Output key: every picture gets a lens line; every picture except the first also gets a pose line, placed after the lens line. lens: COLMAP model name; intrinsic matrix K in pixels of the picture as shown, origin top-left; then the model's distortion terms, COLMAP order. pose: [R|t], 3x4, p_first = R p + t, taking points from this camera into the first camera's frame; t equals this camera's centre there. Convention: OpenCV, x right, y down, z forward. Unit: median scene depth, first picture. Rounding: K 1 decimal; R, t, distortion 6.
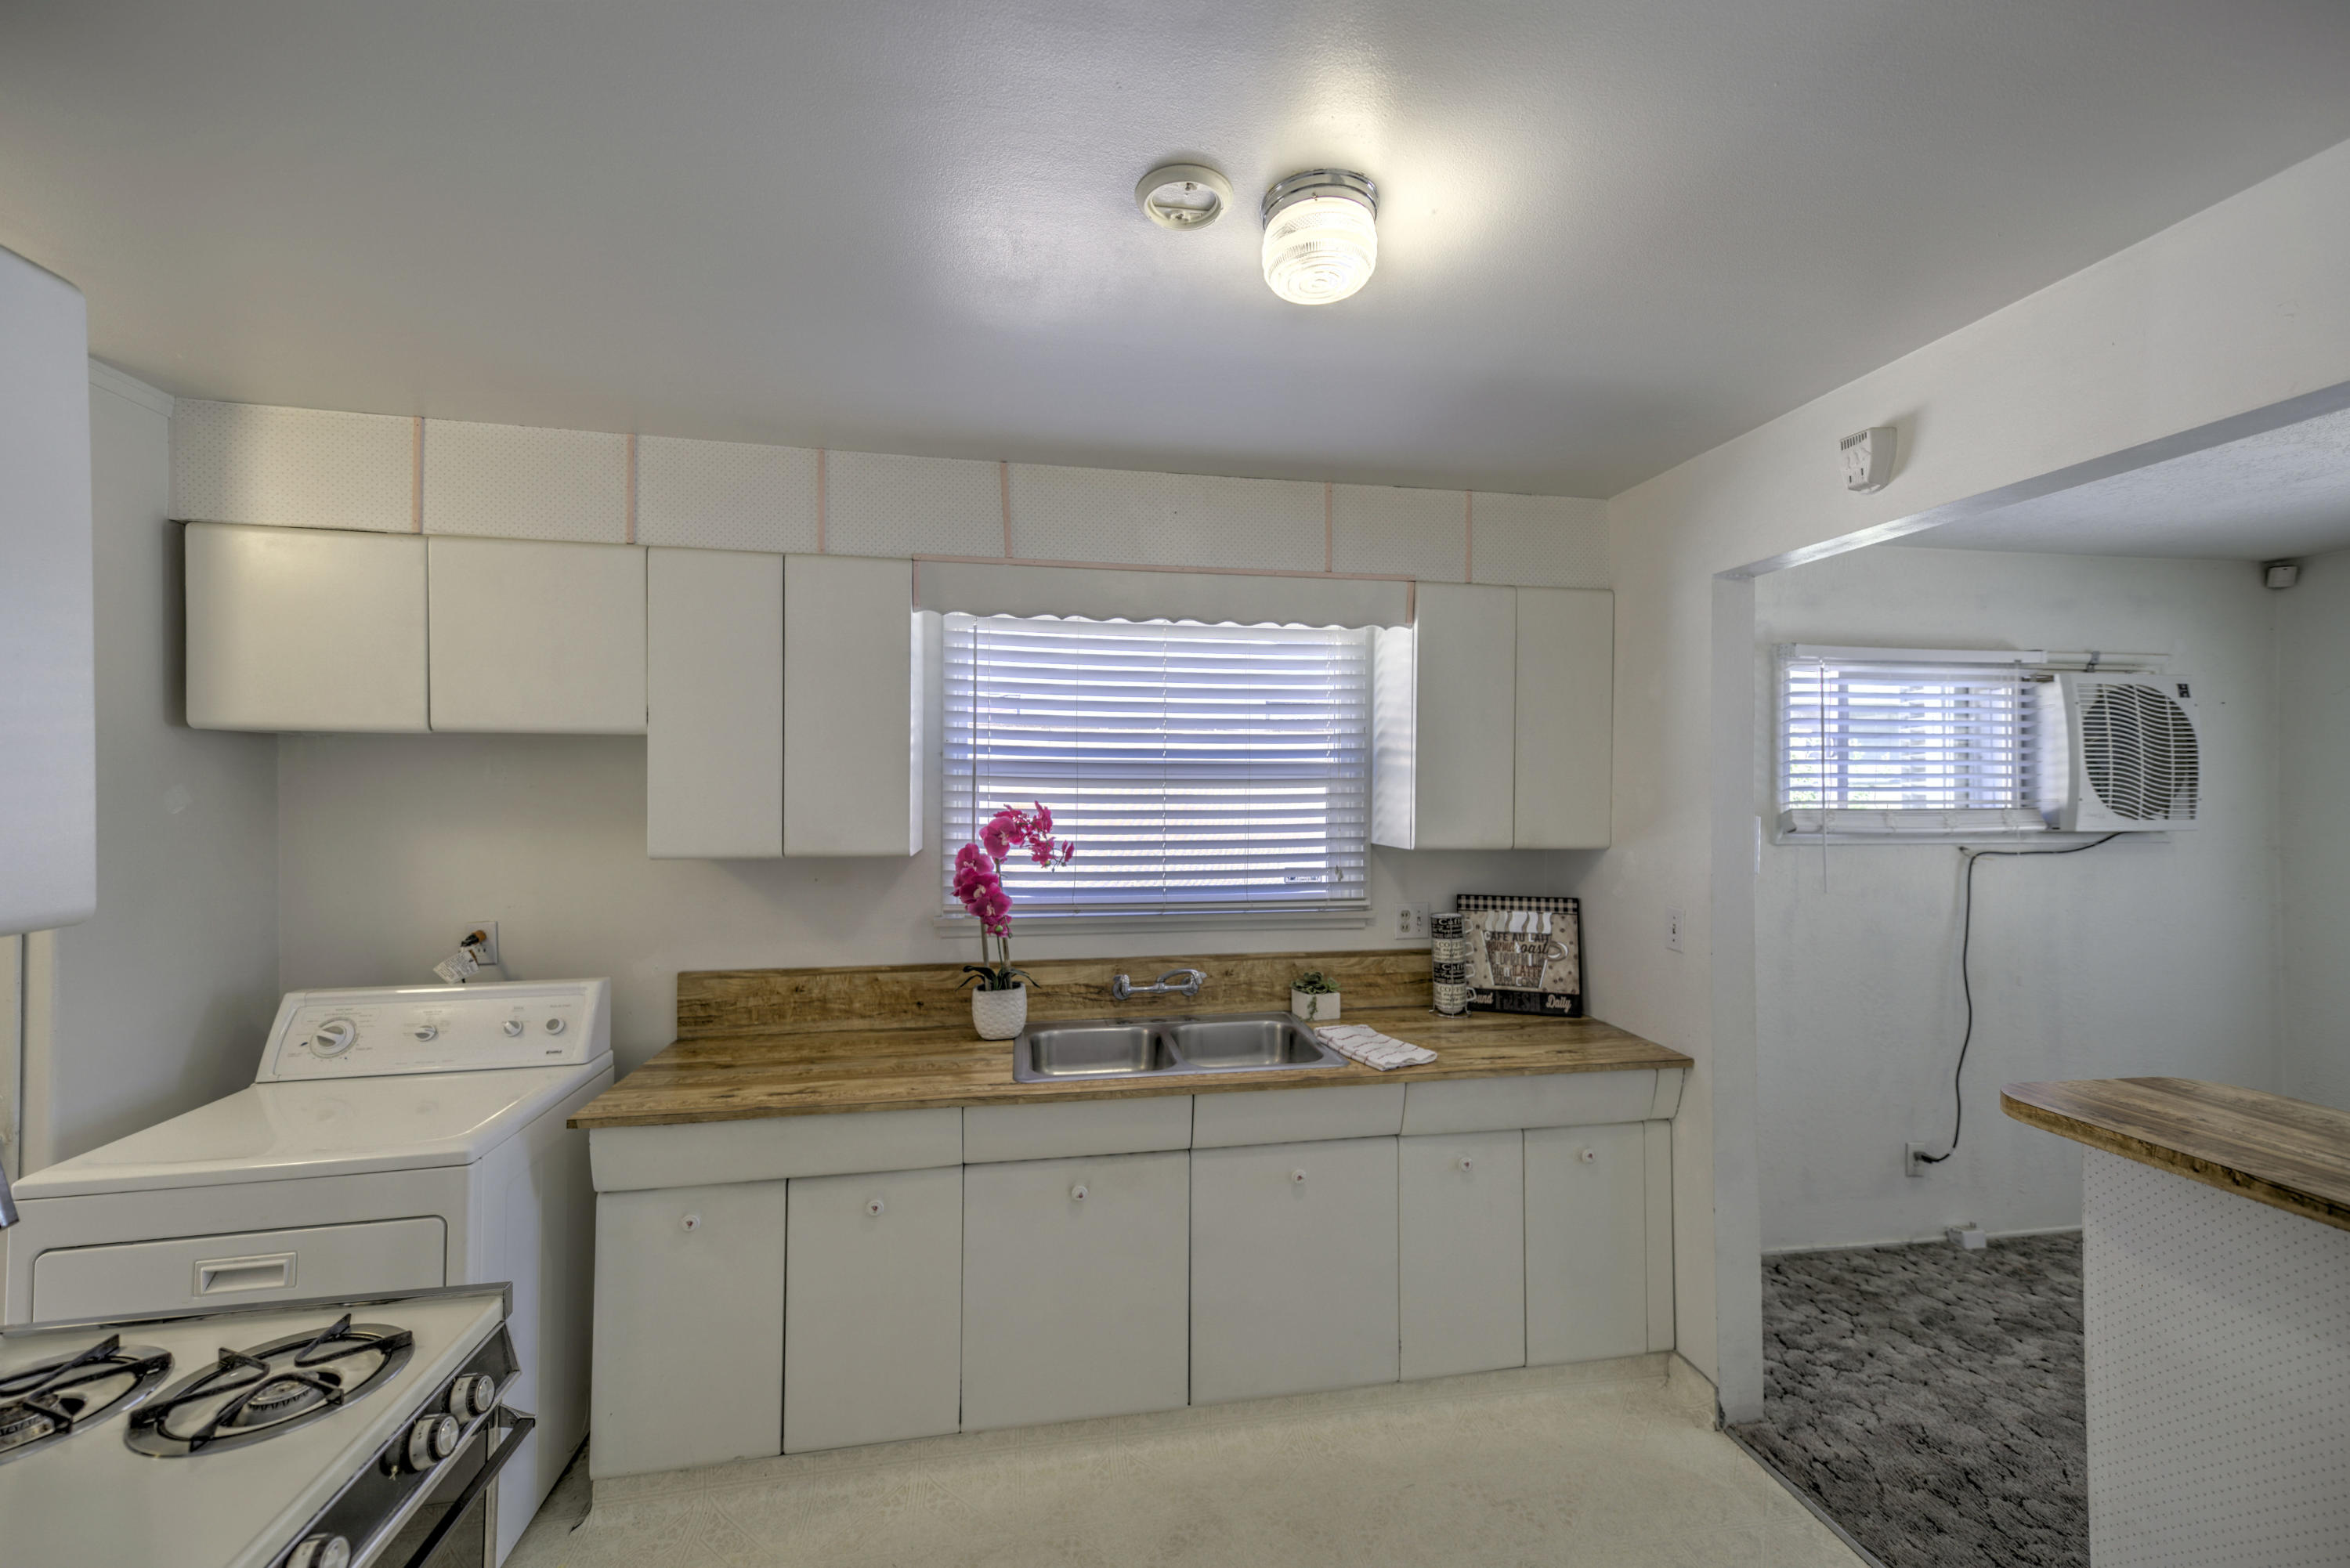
lens RADIAL K [[898.5, 0, 1190.1], [0, 898.5, 783.8], [0, 0, 1]] dist [0.018738, 0.000076]
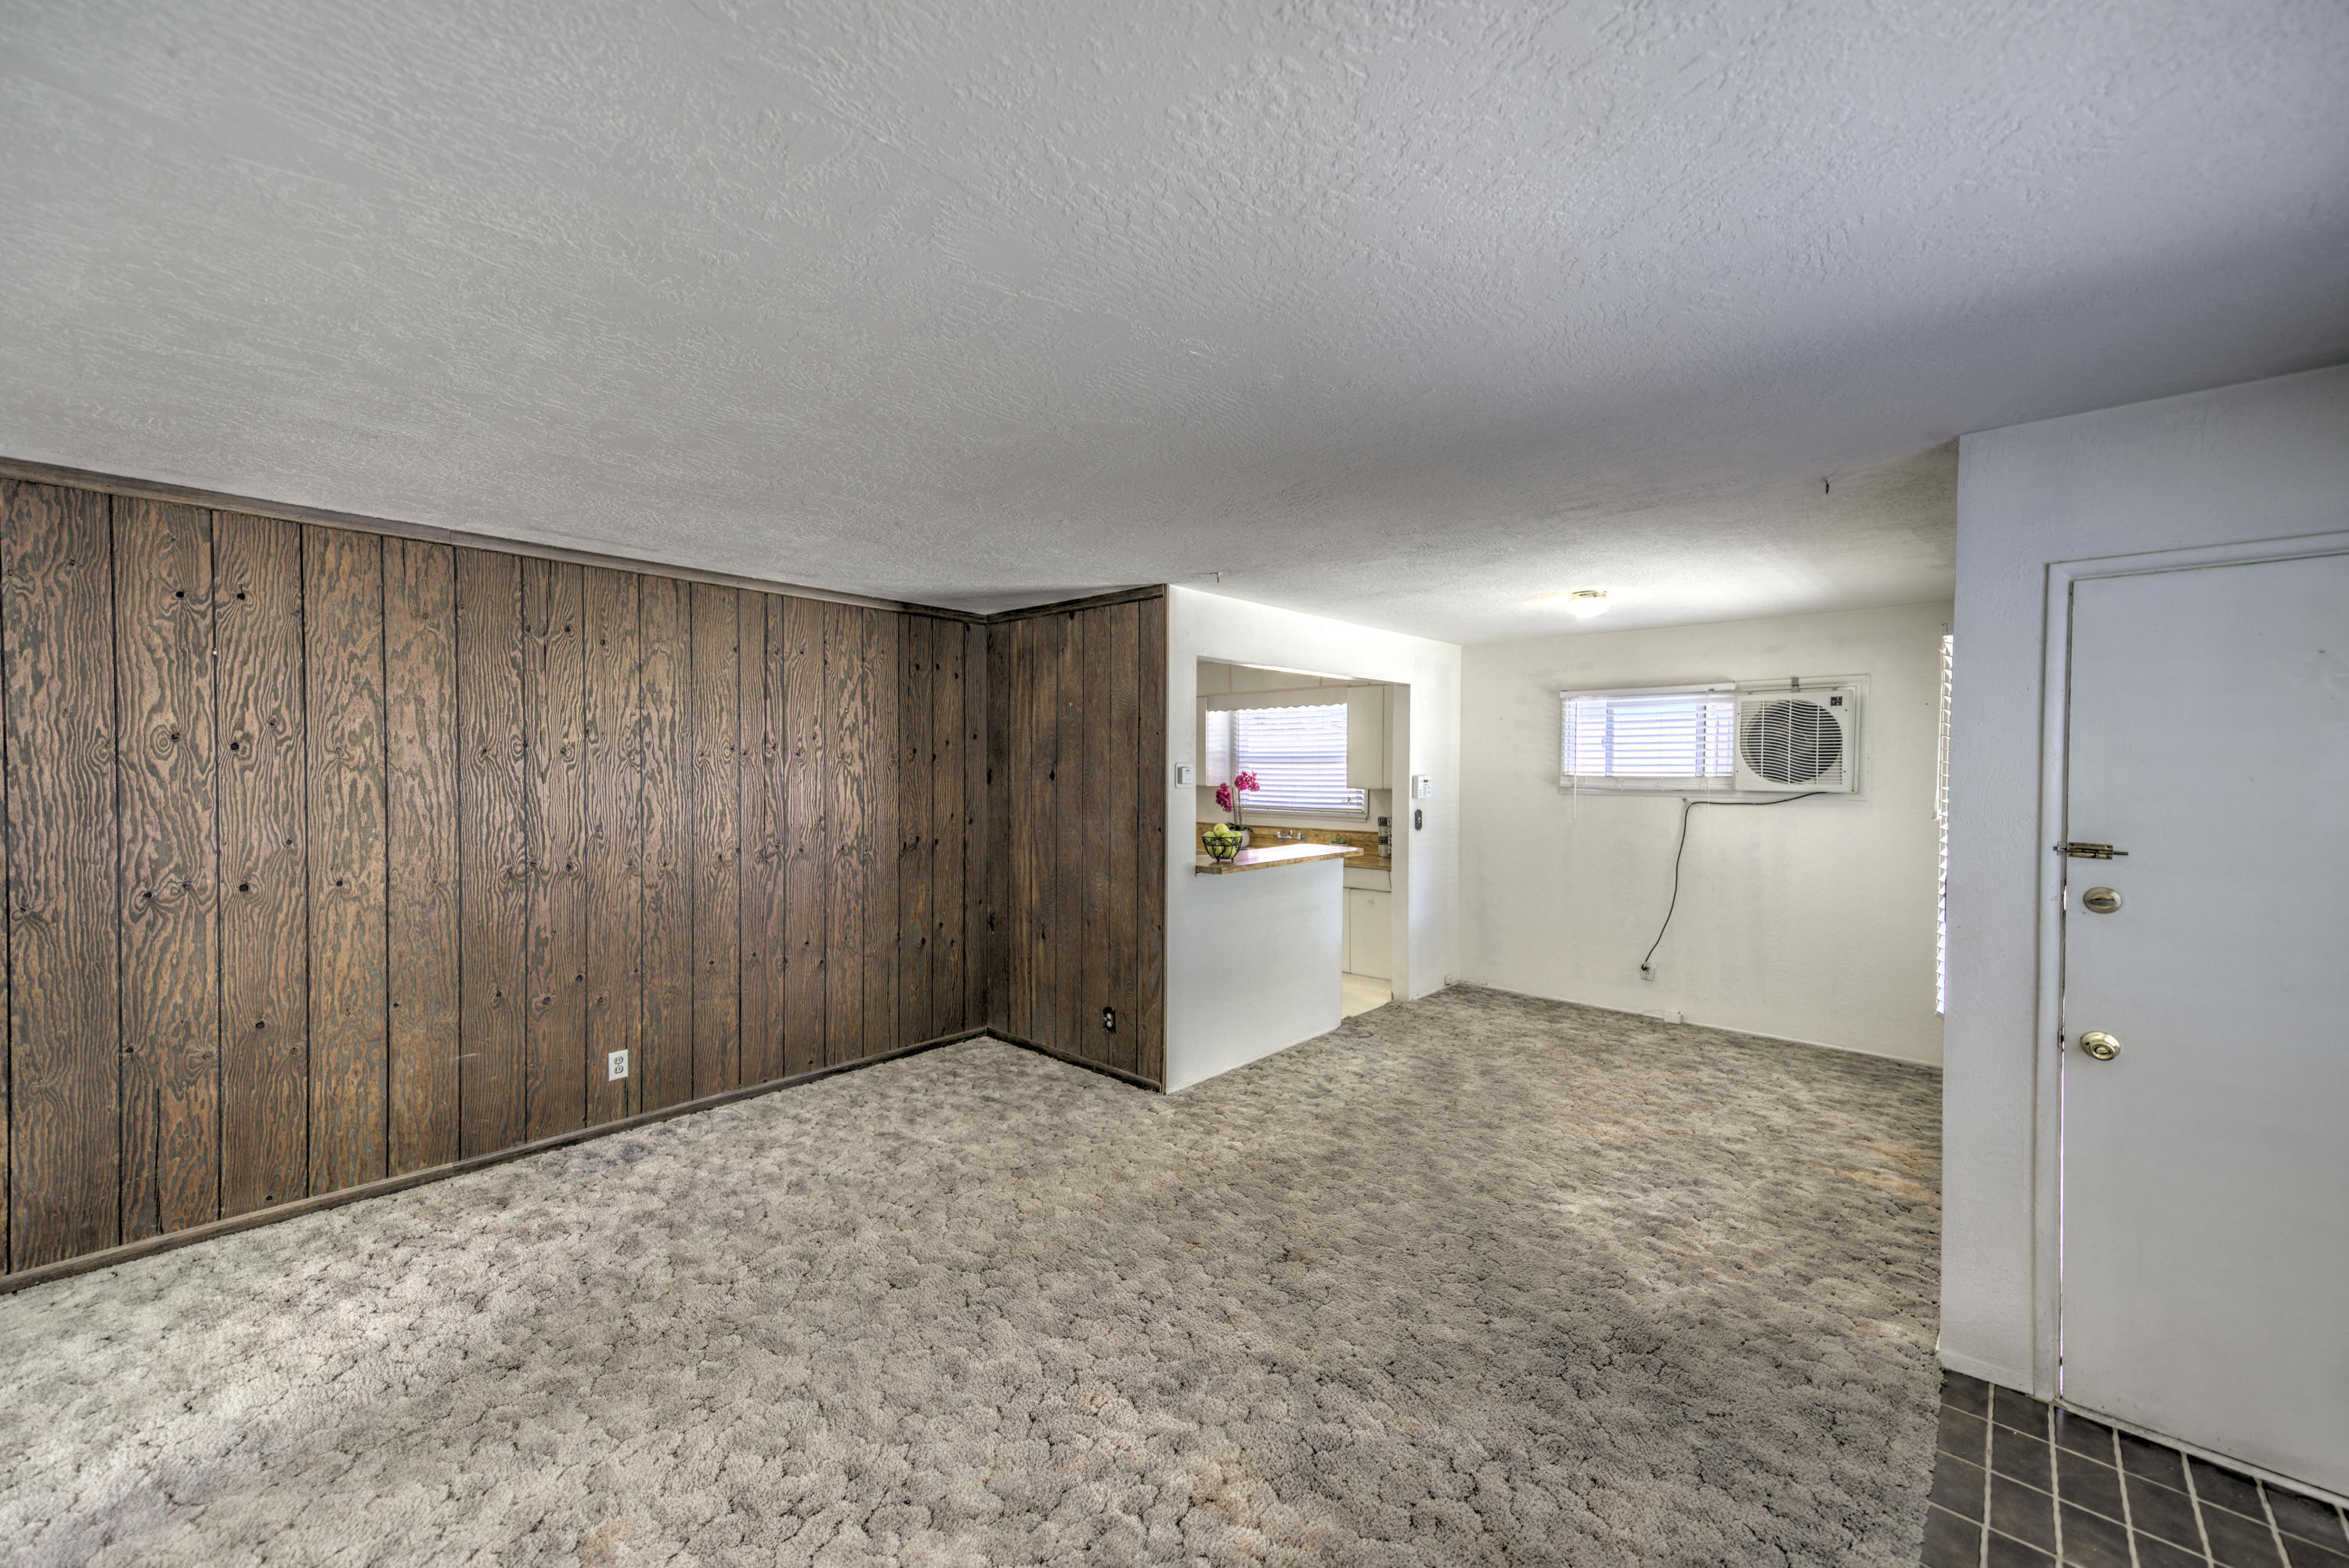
lens RADIAL K [[932.0, 0, 1164.3], [0, 932.0, 784.7], [0, 0, 1]] dist [0.016416, -0.000090]
pose [[0.596322, 0.018480, -0.802533, 2.499396], [0.007807, 0.999554, 0.028818, -0.024656], [0.802708, -0.023450, 0.595911, -1.251812]]
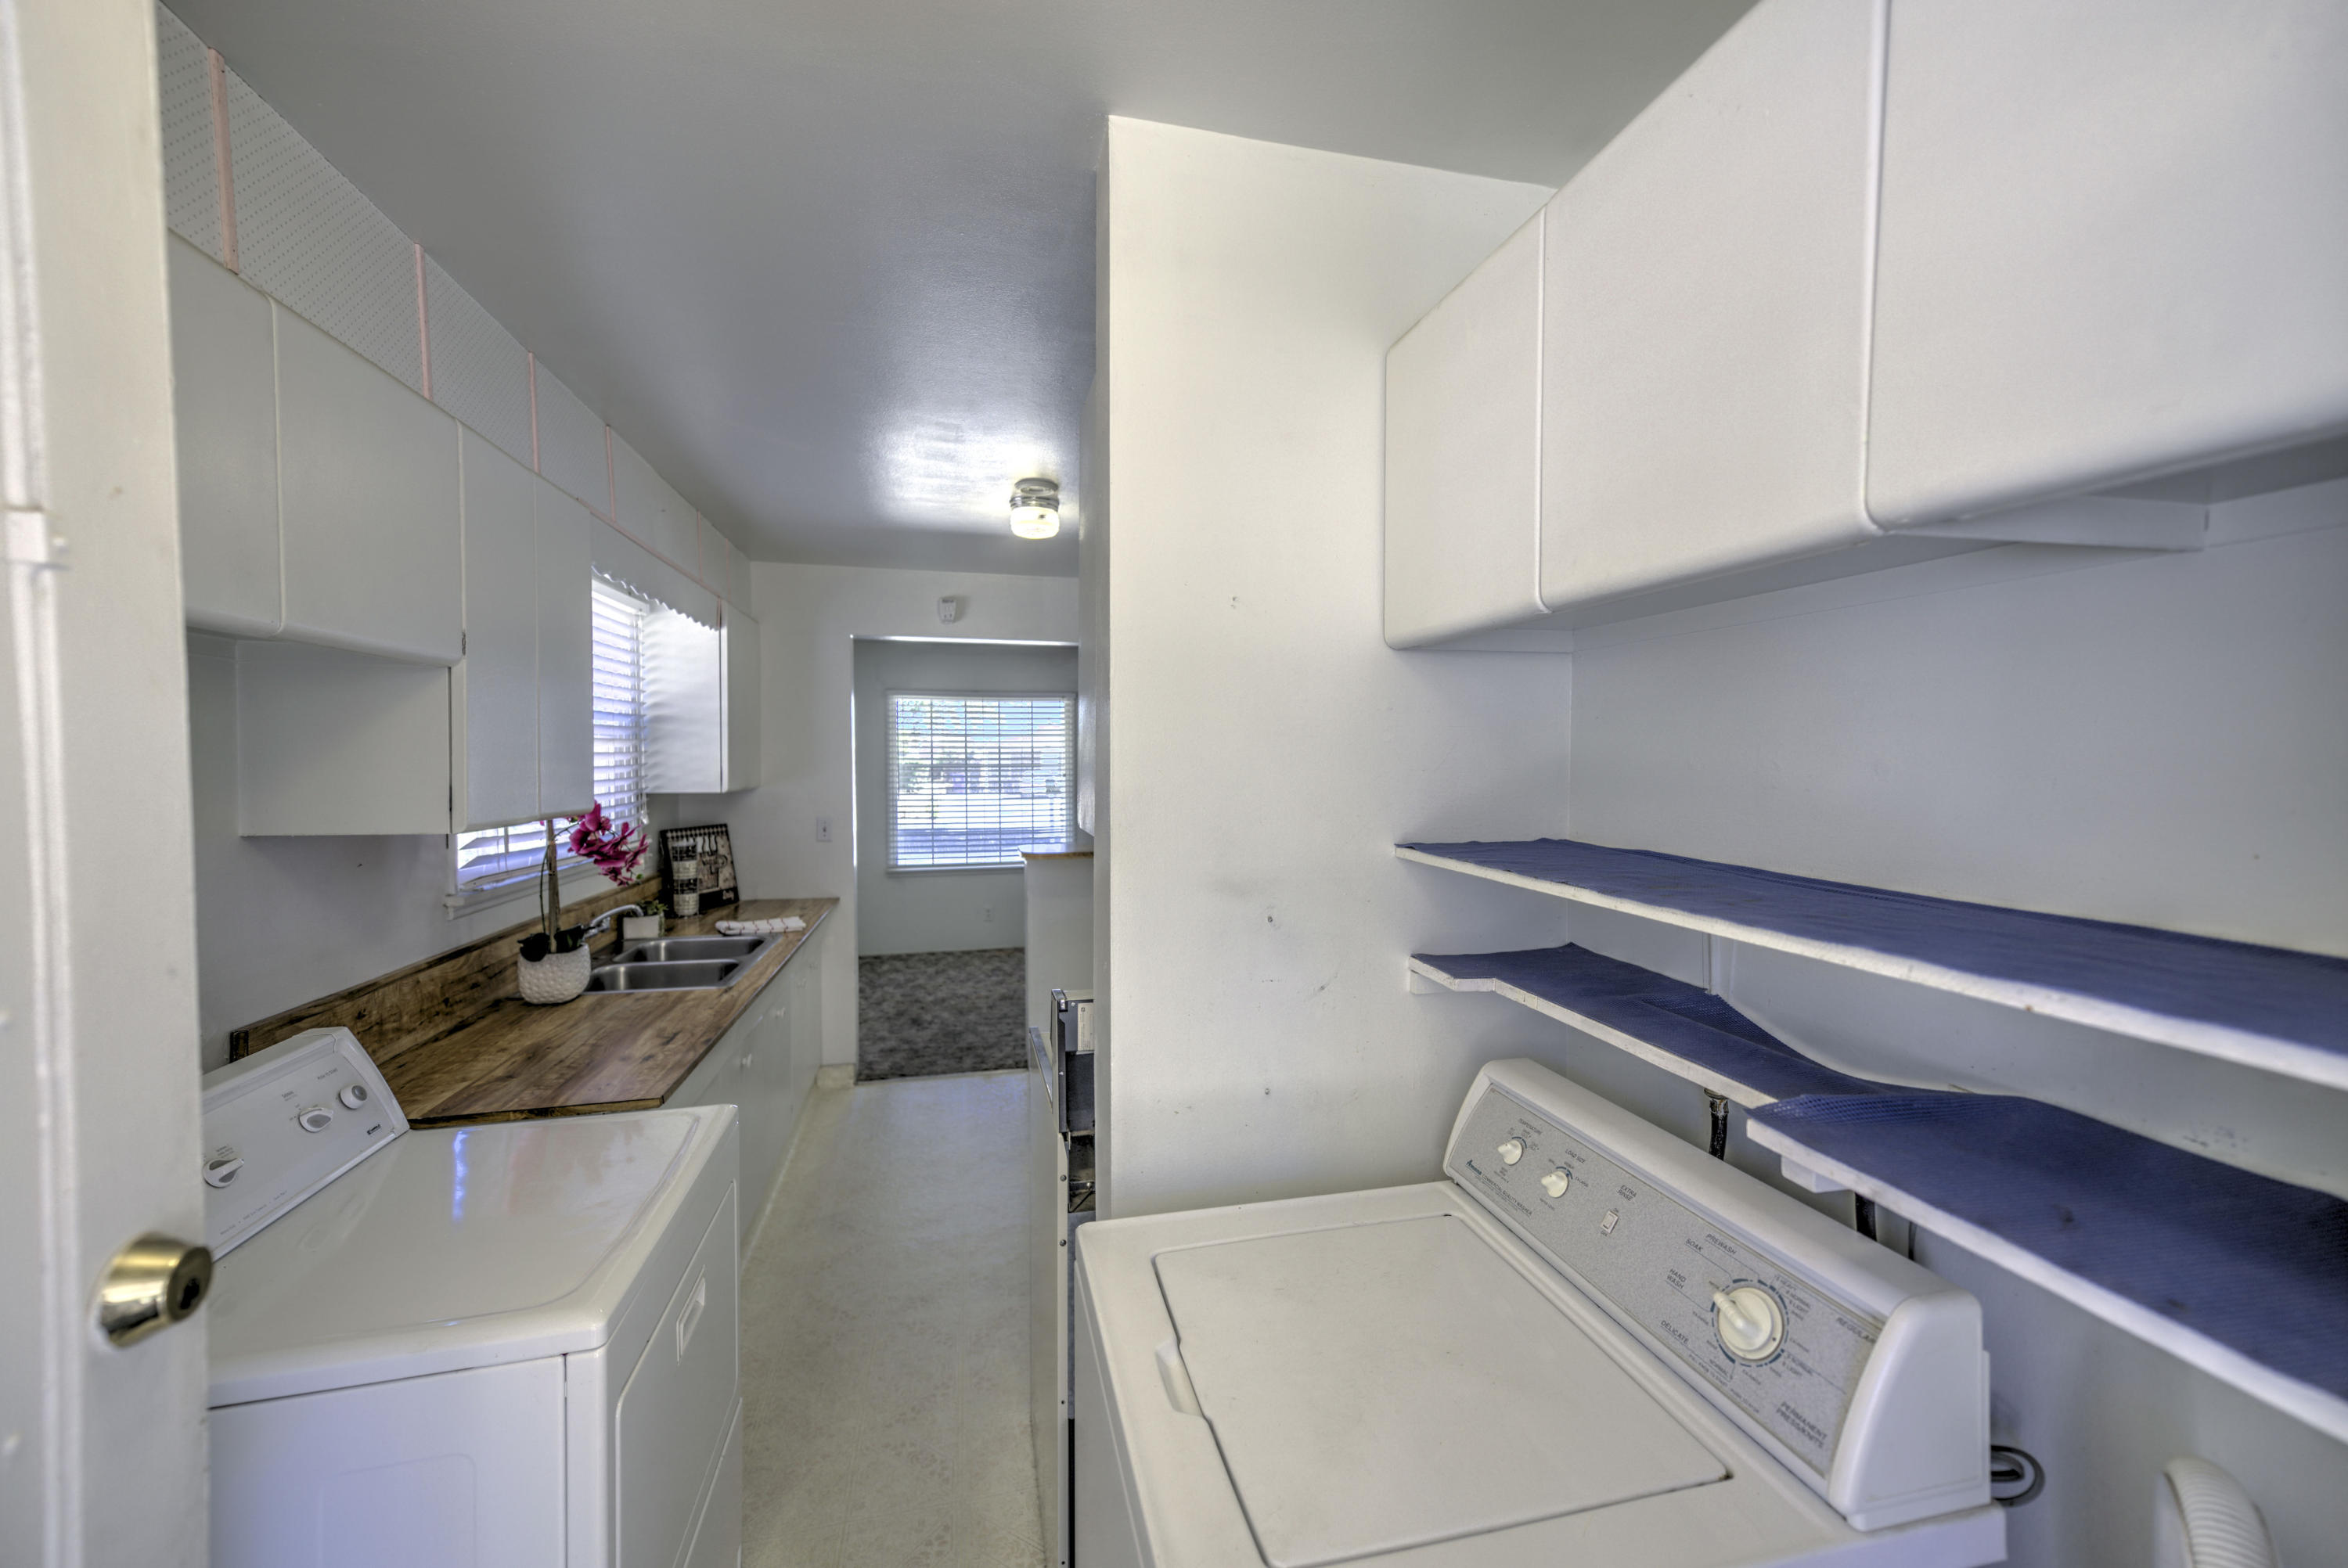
lens RADIAL K [[962.9, 0, 1174.0], [0, 962.9, 784.0], [0, 0, 1]] dist [-0.000238, -0.000046]
pose [[-0.053777, -0.029770, 0.998109, -1.200358], [-0.013033, 0.999491, 0.029109, 0.008664], [-0.998468, -0.011443, -0.054138, 0.372636]]
